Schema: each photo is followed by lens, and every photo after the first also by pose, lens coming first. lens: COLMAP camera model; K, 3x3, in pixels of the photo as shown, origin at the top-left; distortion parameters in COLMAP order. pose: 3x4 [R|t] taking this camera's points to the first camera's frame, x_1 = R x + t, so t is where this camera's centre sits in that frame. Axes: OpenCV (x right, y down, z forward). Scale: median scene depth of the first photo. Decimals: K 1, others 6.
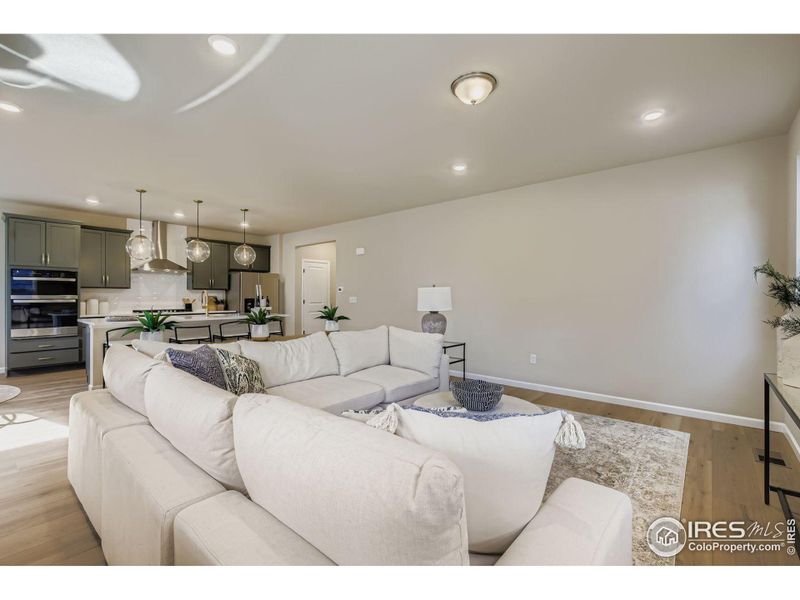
lens RADIAL K [[363.4, 0, 400.0], [0, 363.4, 297.4], [0, 0, 1]] dist [0.014529, -0.000398]
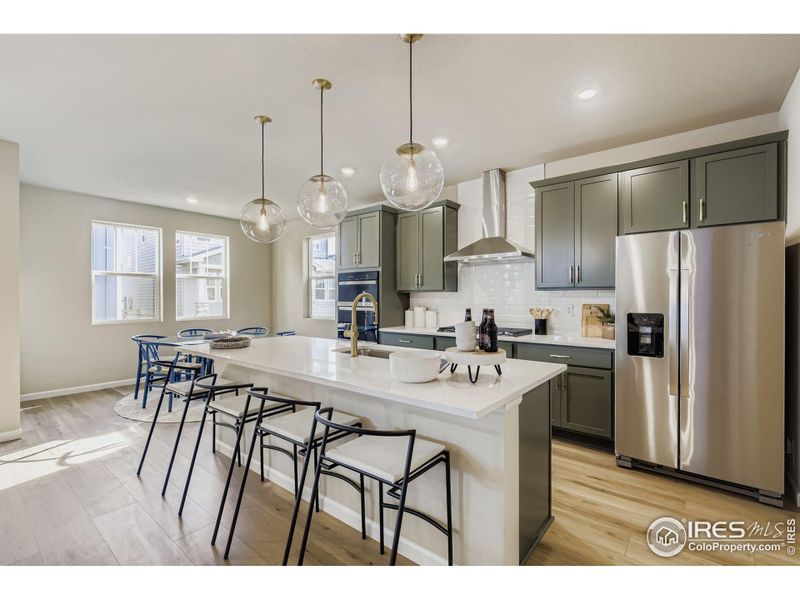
lens RADIAL K [[363.4, 0, 400.7], [0, 363.4, 298.9], [0, 0, 1]] dist [0.014529, -0.000398]
pose [[0.023450, 0.002109, -0.999723, -0.104722], [-0.001264, 0.999997, 0.002080, -0.012686], [0.999724, 0.001215, 0.023453, 0.931671]]
